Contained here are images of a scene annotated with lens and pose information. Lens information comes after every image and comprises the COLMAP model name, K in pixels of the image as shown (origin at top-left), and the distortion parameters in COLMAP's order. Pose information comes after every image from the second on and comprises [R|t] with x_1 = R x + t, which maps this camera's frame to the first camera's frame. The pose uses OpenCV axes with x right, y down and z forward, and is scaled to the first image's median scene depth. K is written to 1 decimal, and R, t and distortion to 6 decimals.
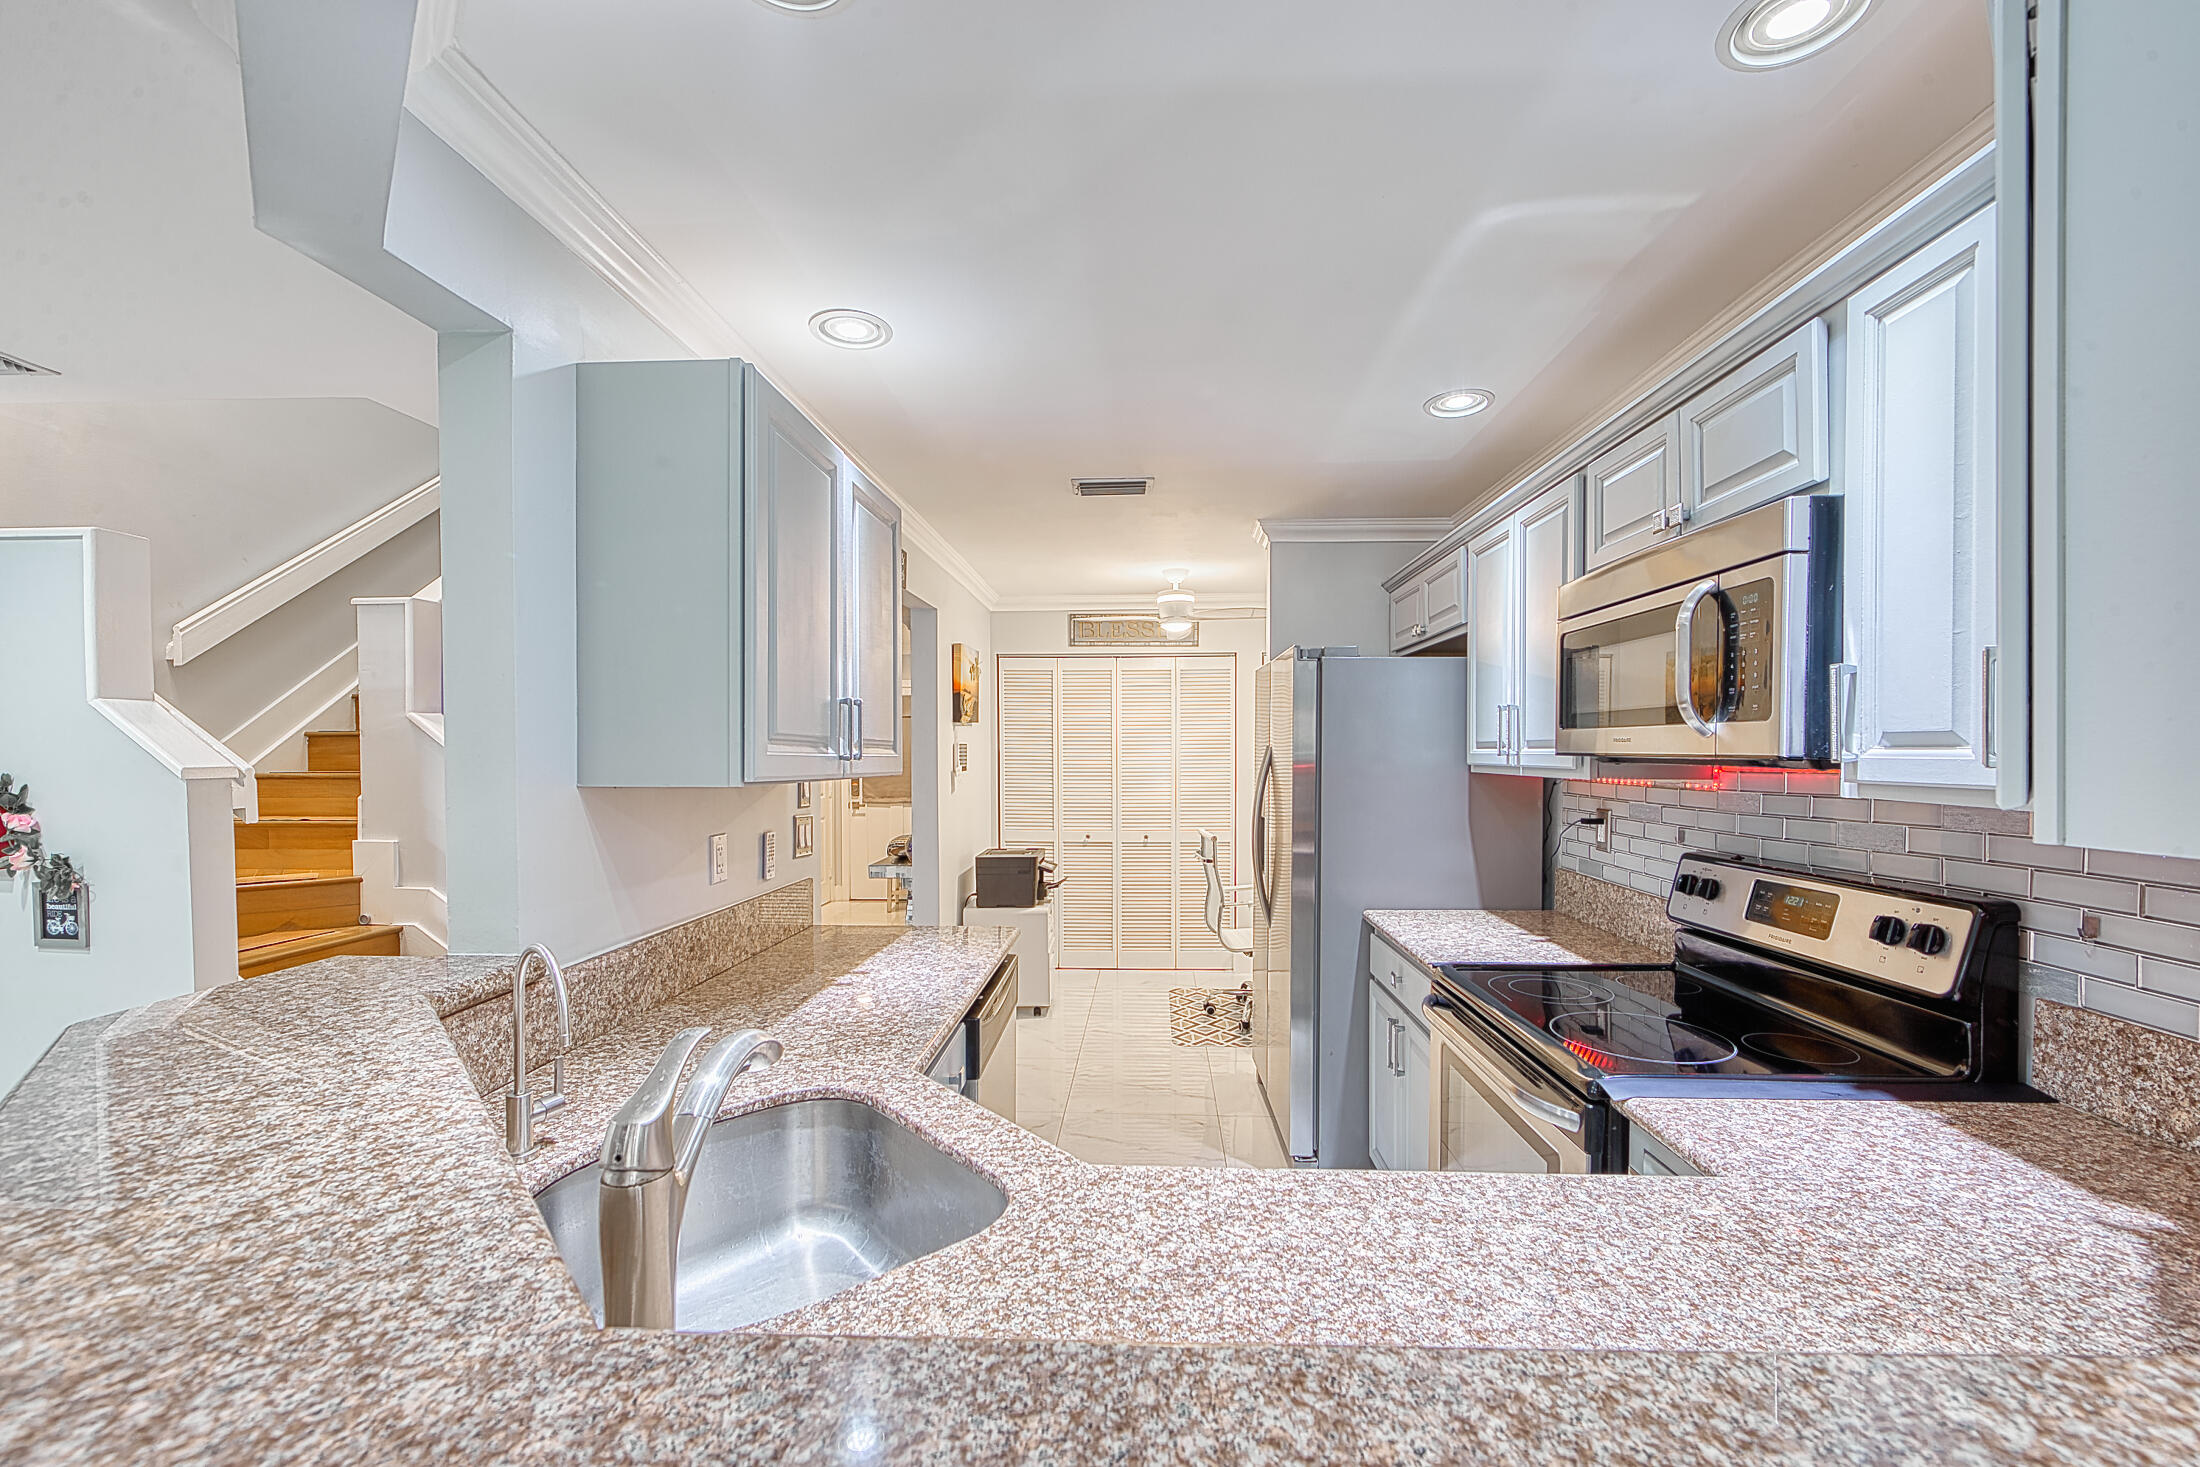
lens RADIAL K [[888.1, 0, 1082.9], [0, 888.1, 762.6], [0, 0, 1]] dist [-0.005782, 0.000563]
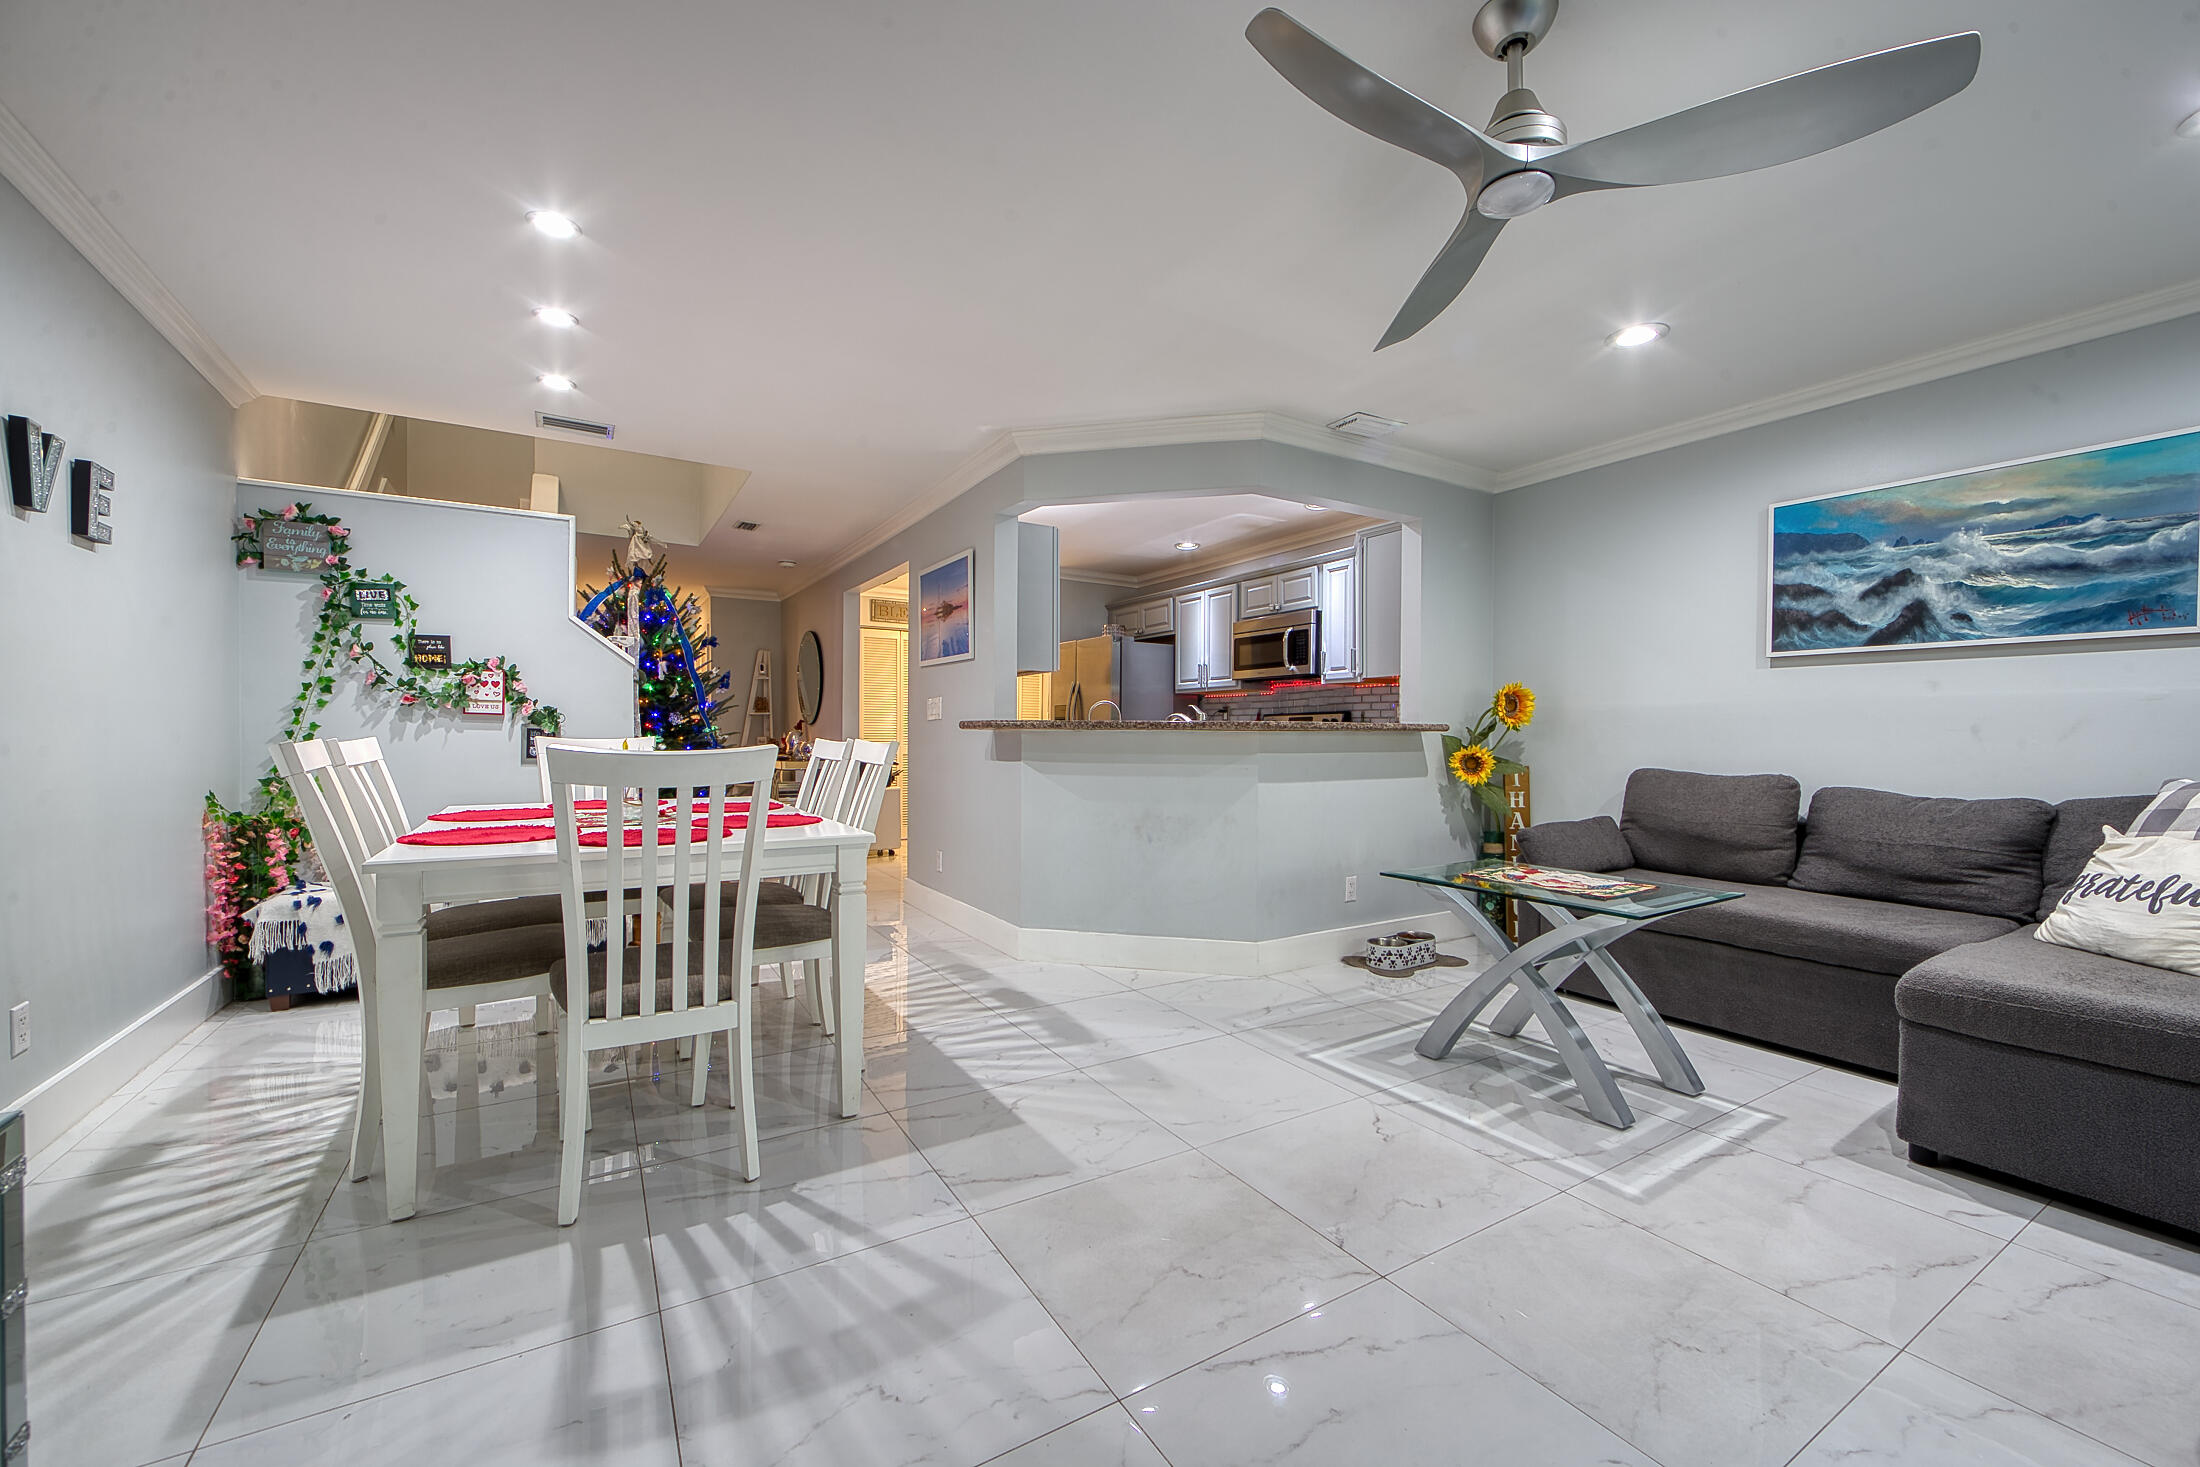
lens RADIAL K [[888.1, 0, 1100.3], [0, 888.1, 742.8], [0, 0, 1]] dist [-0.005782, 0.000563]
pose [[0.822086, 0.001509, 0.569362, -1.808222], [0.000619, 0.999994, -0.003544, 0.252599], [-0.569363, 0.003266, 0.822079, -1.397652]]
